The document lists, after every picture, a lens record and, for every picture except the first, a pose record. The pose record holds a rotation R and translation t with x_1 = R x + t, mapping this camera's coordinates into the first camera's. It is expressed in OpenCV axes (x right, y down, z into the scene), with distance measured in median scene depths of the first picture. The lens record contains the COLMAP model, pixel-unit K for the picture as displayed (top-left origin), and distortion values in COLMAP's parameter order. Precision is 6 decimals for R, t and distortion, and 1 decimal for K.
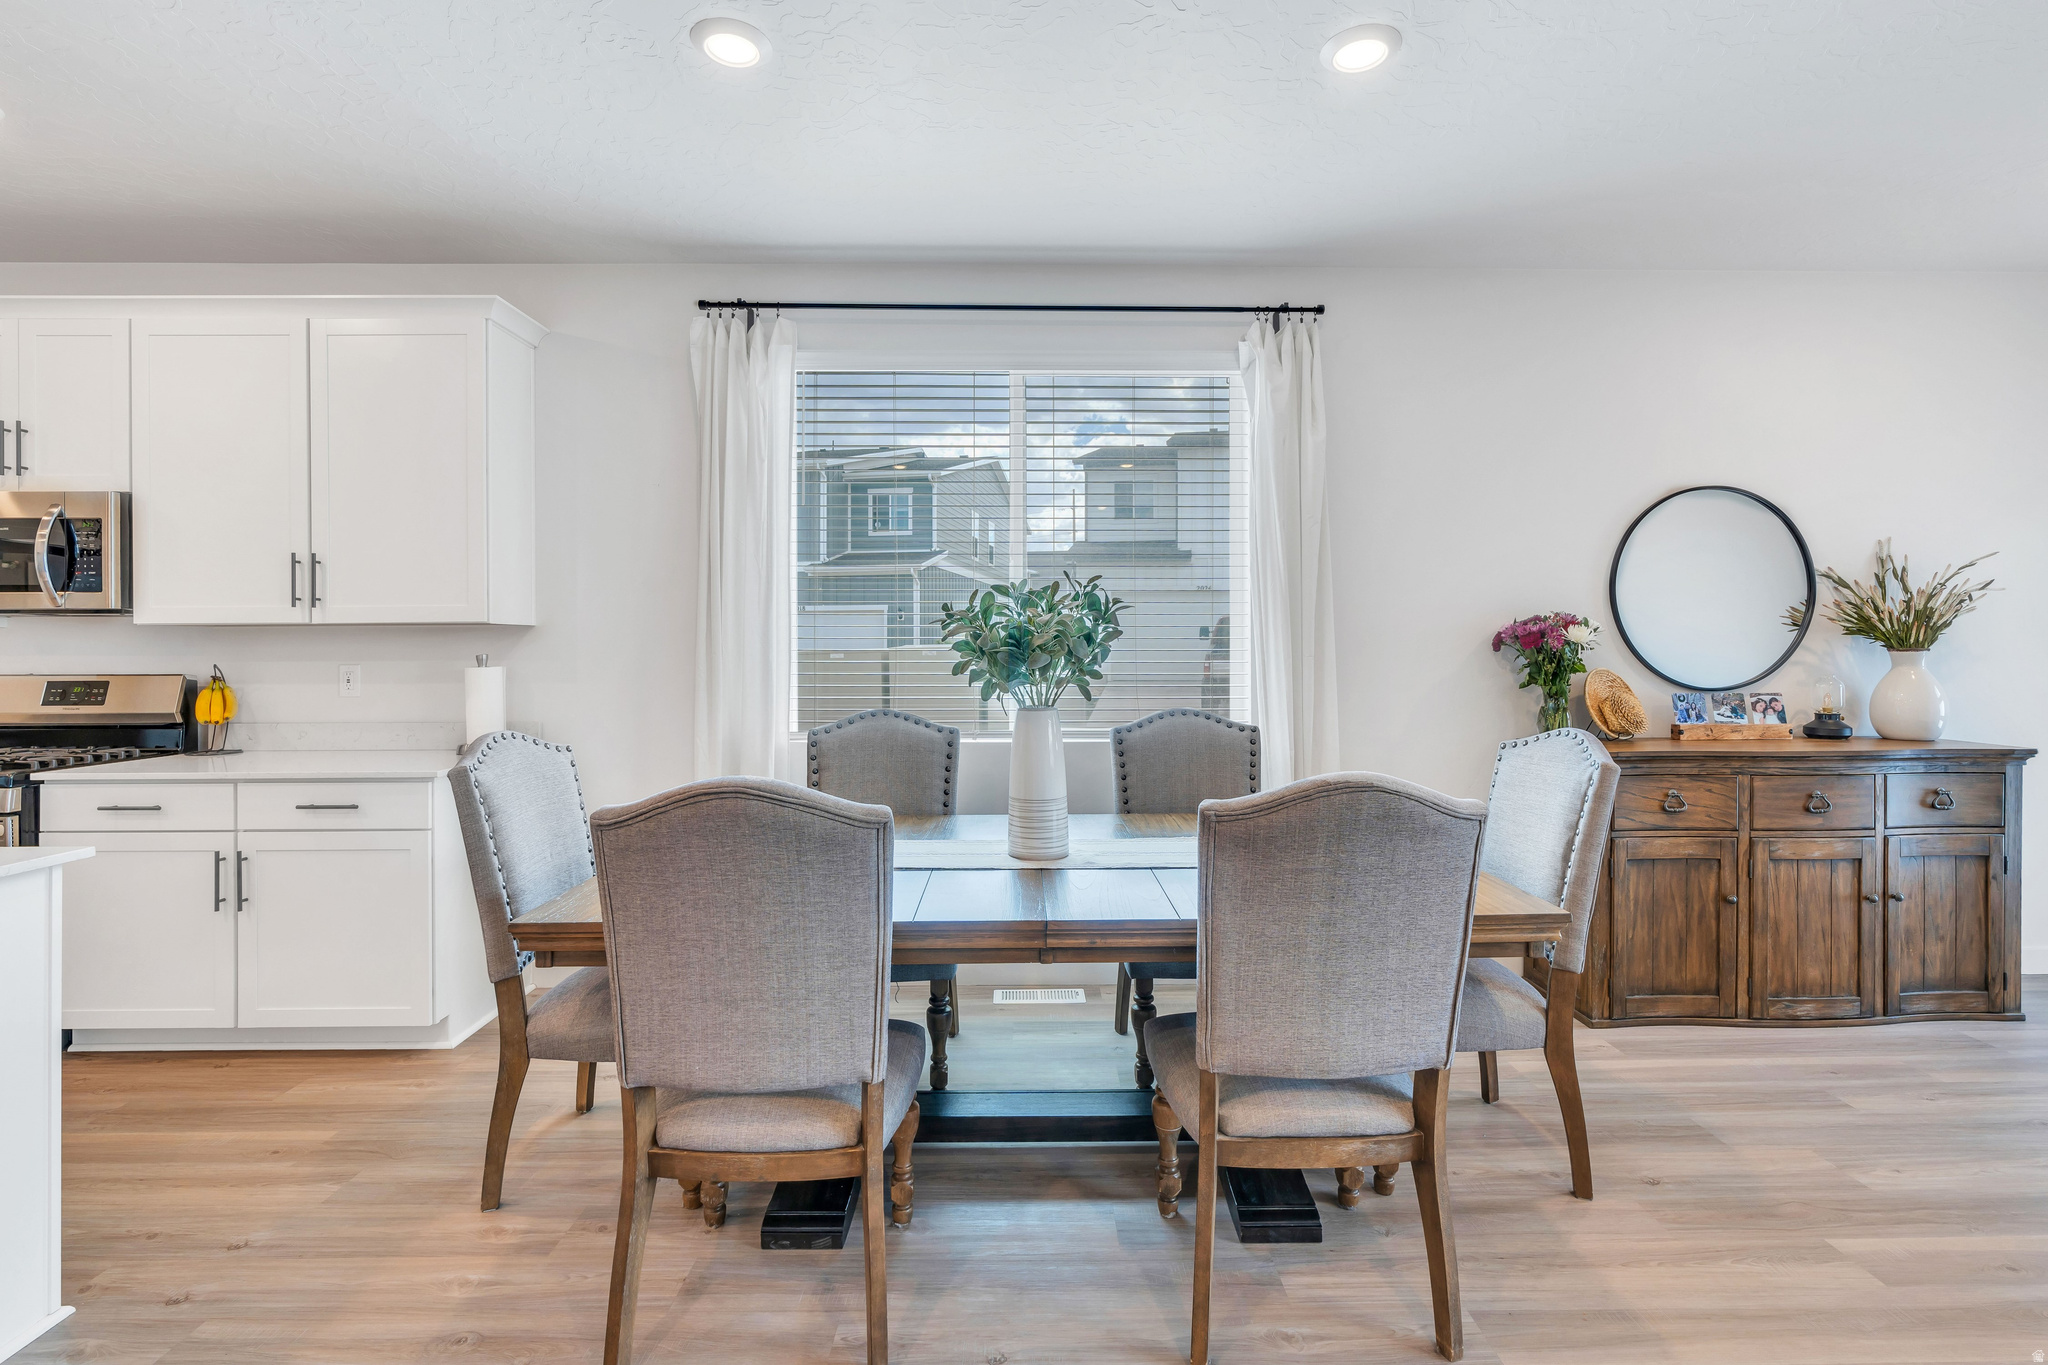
lens RADIAL K [[941.3, 0, 1057.2], [0, 941.3, 650.4], [0, 0, 1]] dist [-0.005394, 0.001017]
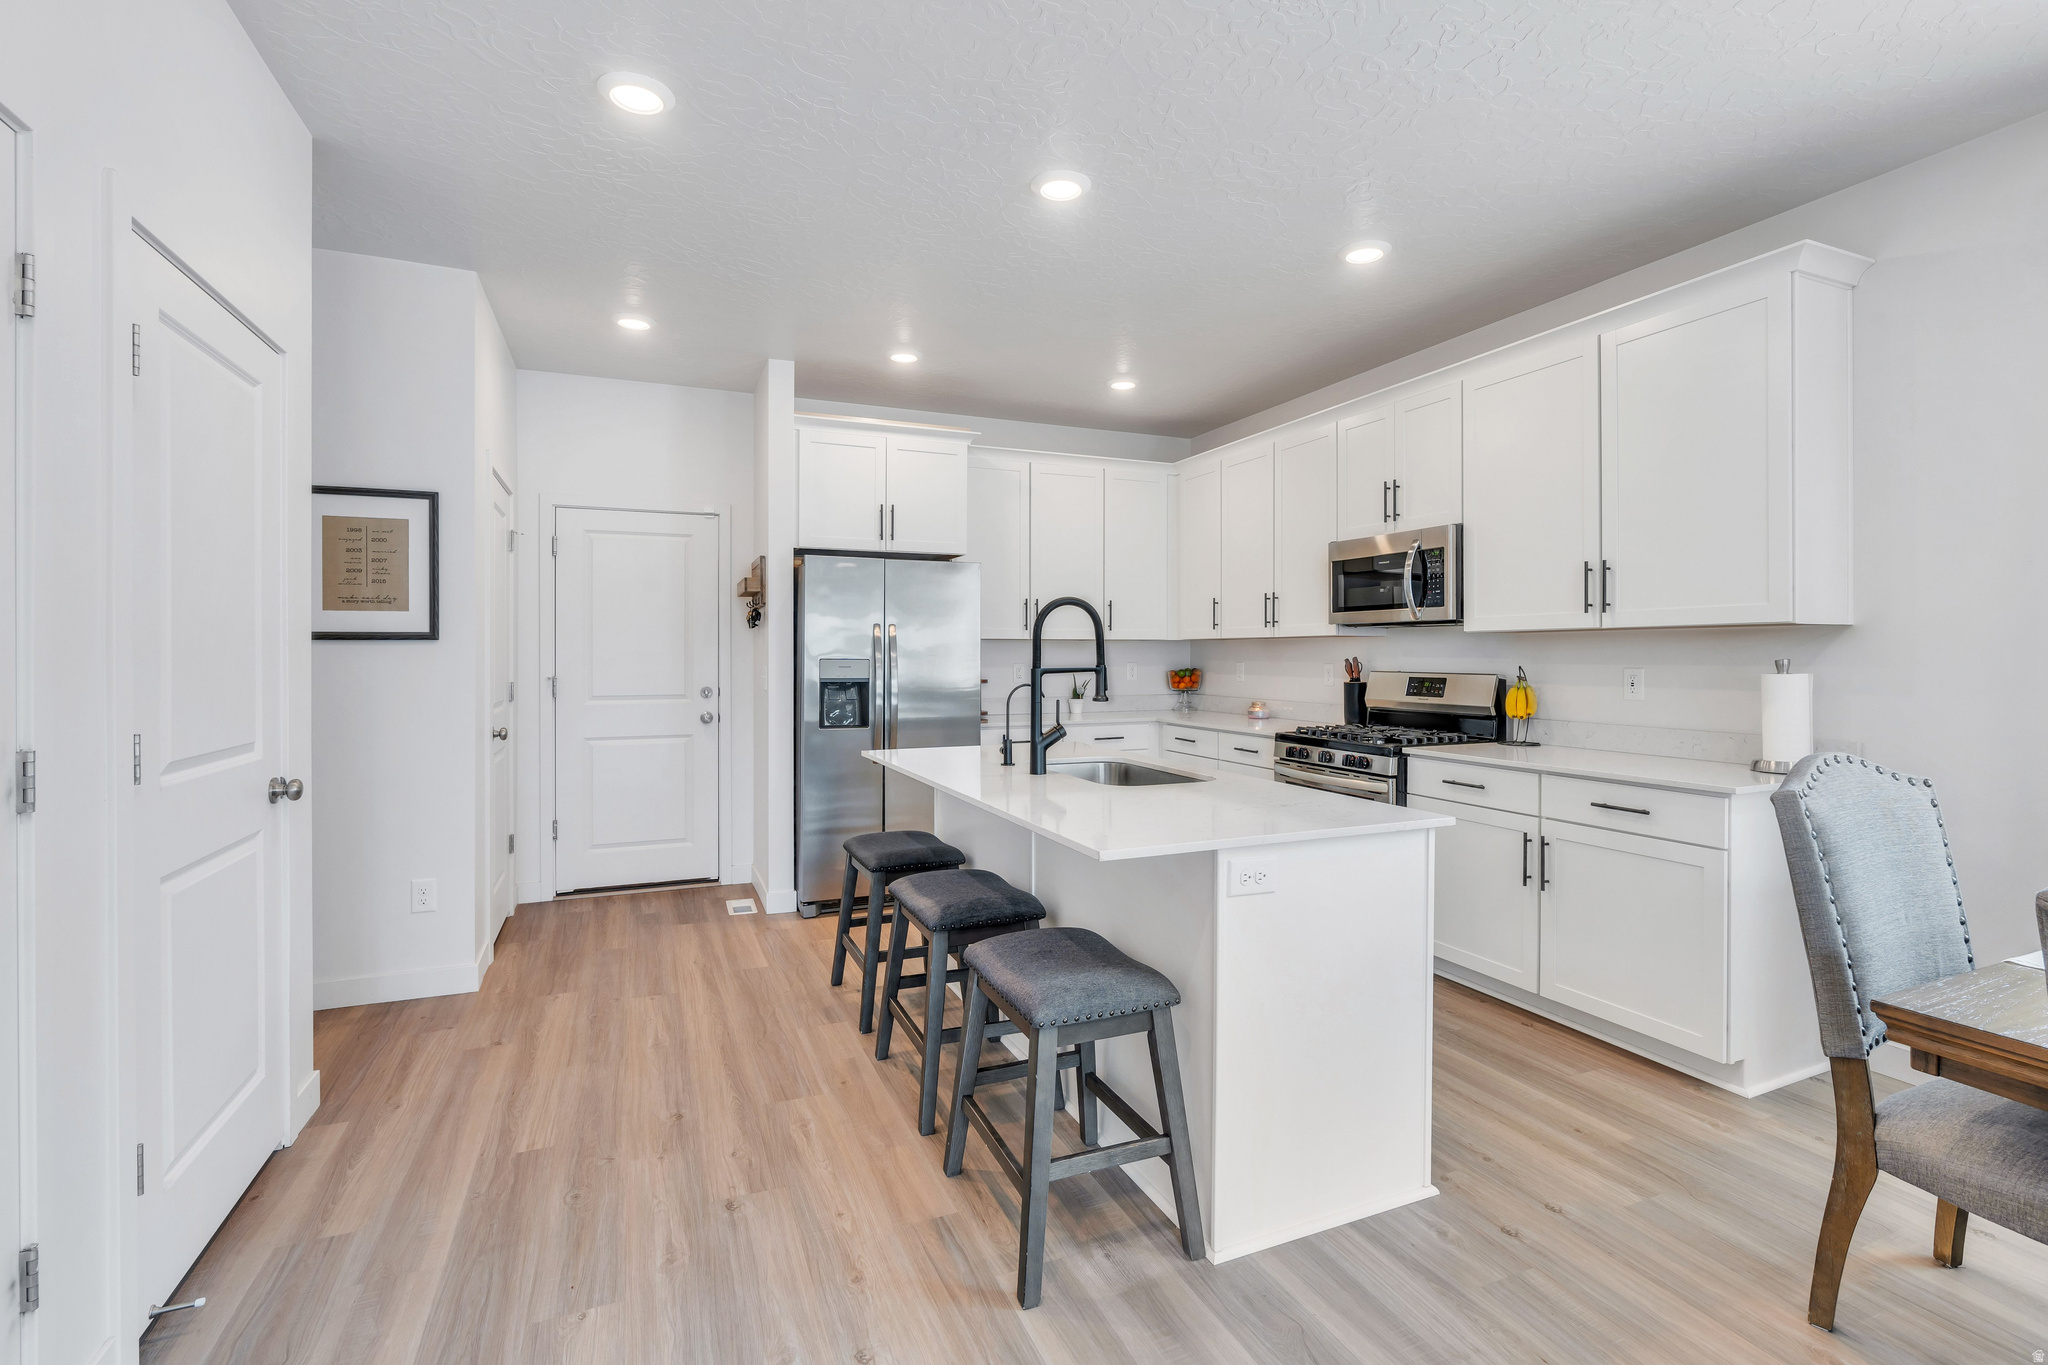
lens RADIAL K [[942.3, 0, 1026.4], [0, 942.3, 653.1], [0, 0, 1]] dist [-0.002143, -0.000035]
pose [[0.369395, 0.002223, -0.929270, -0.068318], [-0.003379, 0.999994, 0.001049, -0.000132], [0.929266, 0.002752, 0.369400, 0.026803]]
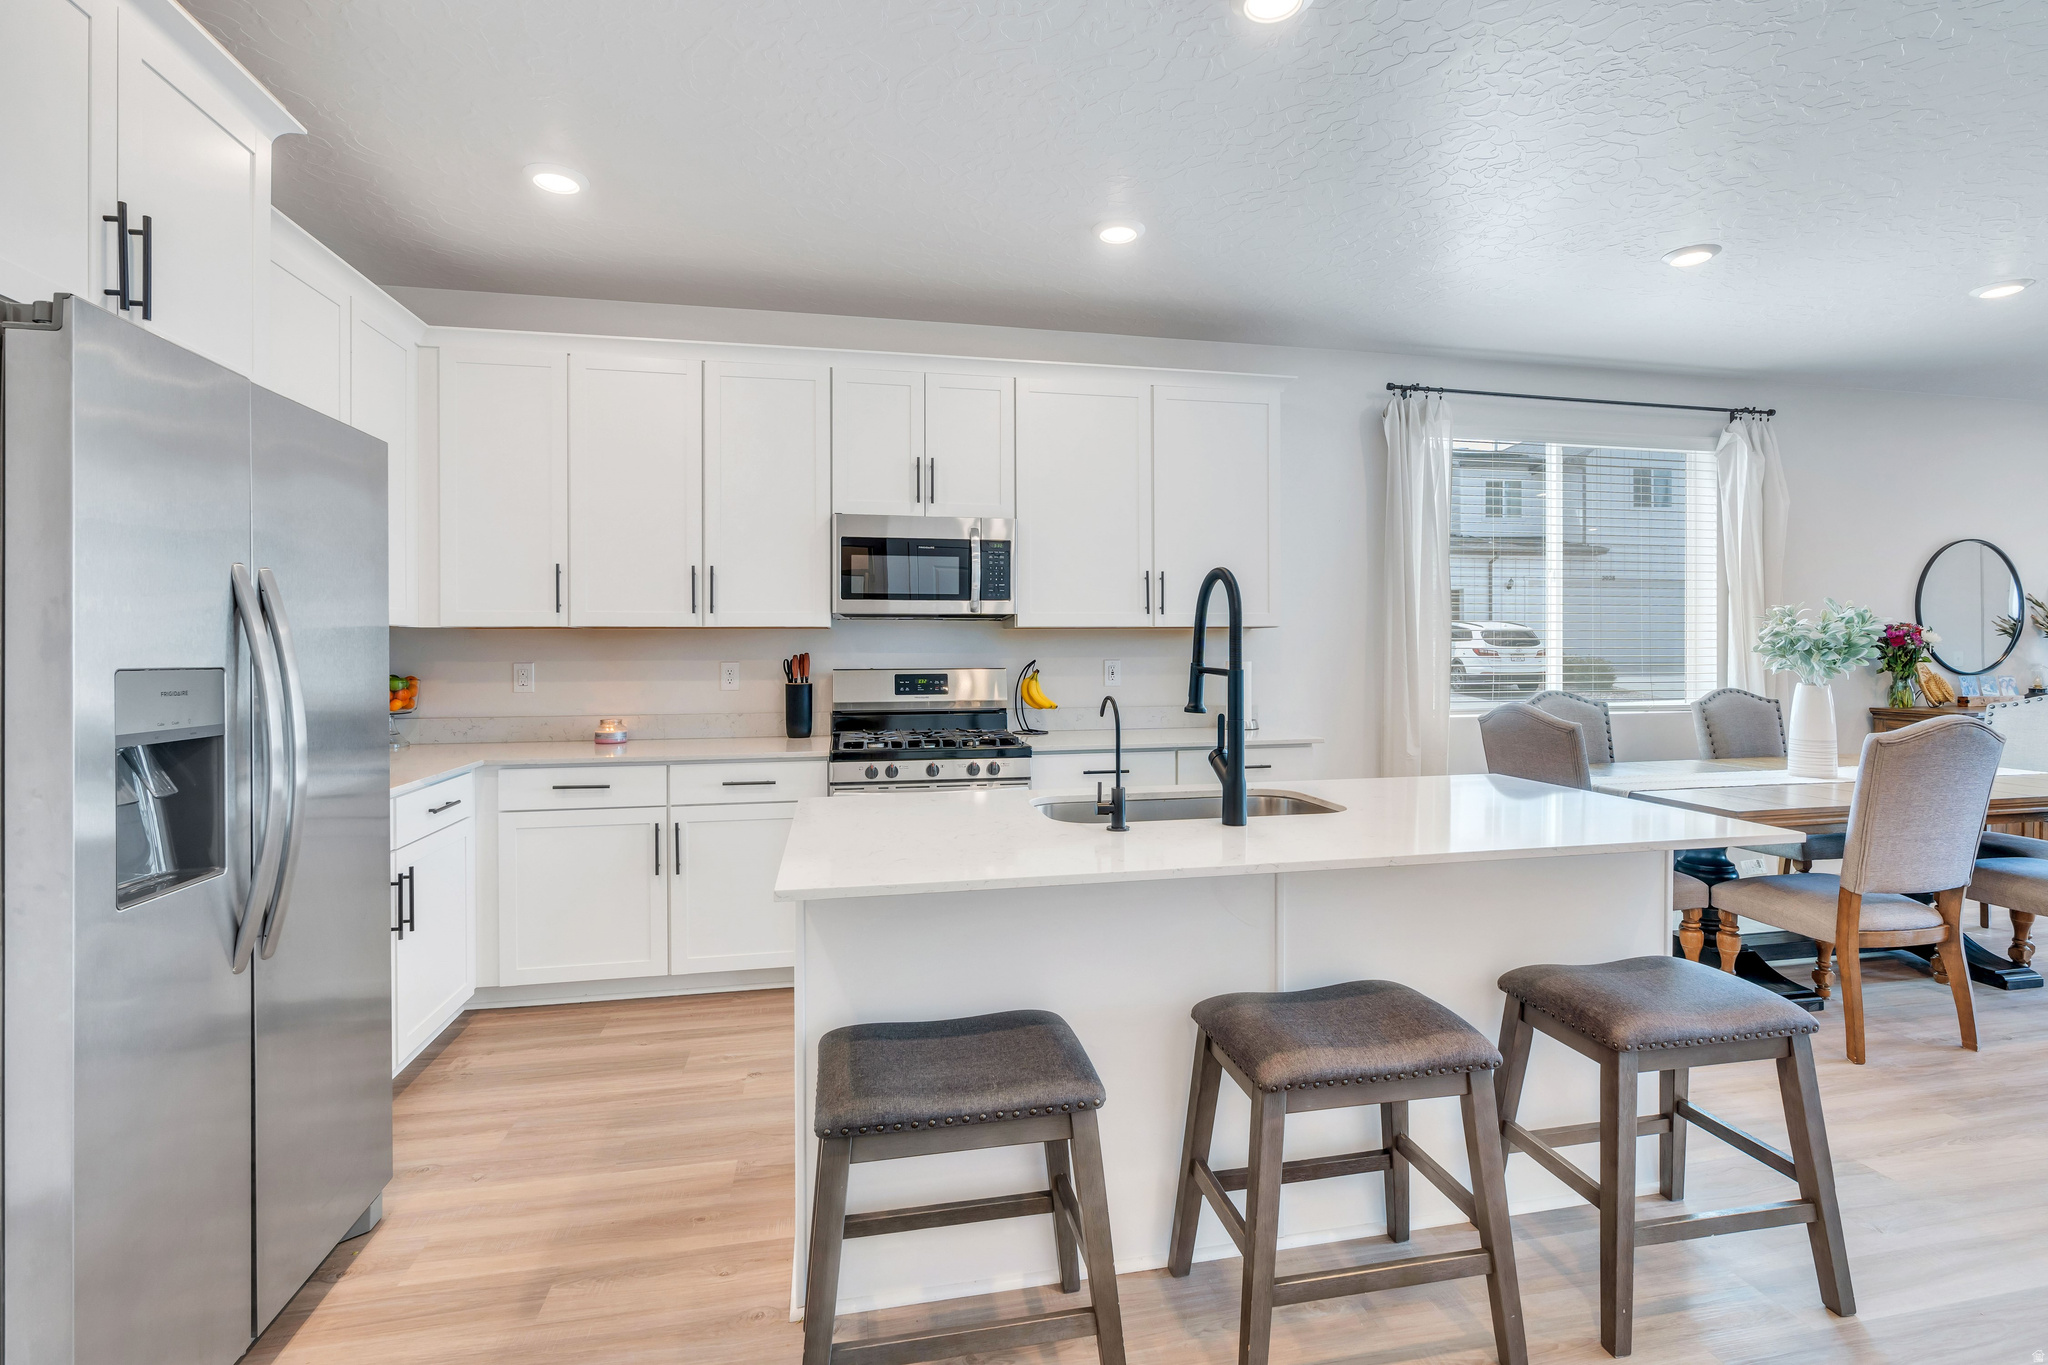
lens RADIAL K [[941.3, 0, 1057.2], [0, 941.3, 650.4], [0, 0, 1]] dist [-0.005394, 0.001017]
pose [[0.980392, -0.001380, 0.197051, -1.289791], [0.001467, 0.999999, -0.000296, 0.003850], [-0.197051, 0.000579, 0.980393, -0.240040]]
